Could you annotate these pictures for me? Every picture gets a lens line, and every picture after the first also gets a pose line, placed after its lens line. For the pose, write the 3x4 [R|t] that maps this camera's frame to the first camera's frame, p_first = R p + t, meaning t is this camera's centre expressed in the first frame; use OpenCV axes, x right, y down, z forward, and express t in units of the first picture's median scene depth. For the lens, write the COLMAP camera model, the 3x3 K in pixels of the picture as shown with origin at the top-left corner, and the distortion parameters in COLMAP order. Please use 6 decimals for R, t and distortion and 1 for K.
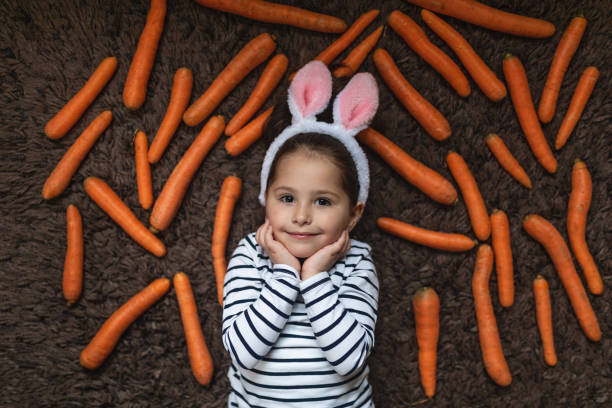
lens RADIAL K [[600.8, 0, 306.0], [0, 600.8, 204.0], [0, 0, 1]] dist [-0.002614, 0.012318]
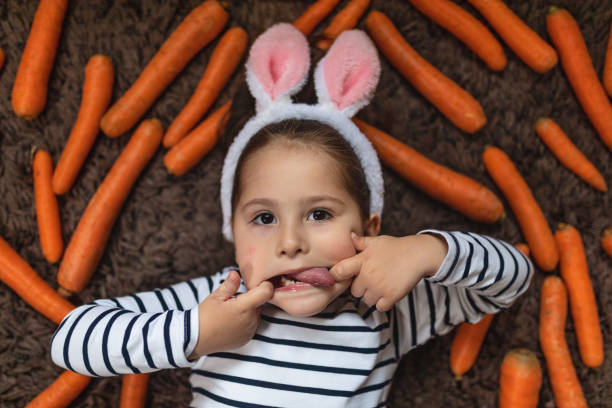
lens RADIAL K [[600.8, 0, 306.0], [0, 600.8, 204.0], [0, 0, 1]] dist [-0.002614, 0.012318]
pose [[0.996944, -0.074787, 0.022592, 0.008457], [0.076971, 0.989771, -0.120123, 0.046710], [-0.013377, 0.121495, 0.992502, 0.315822]]
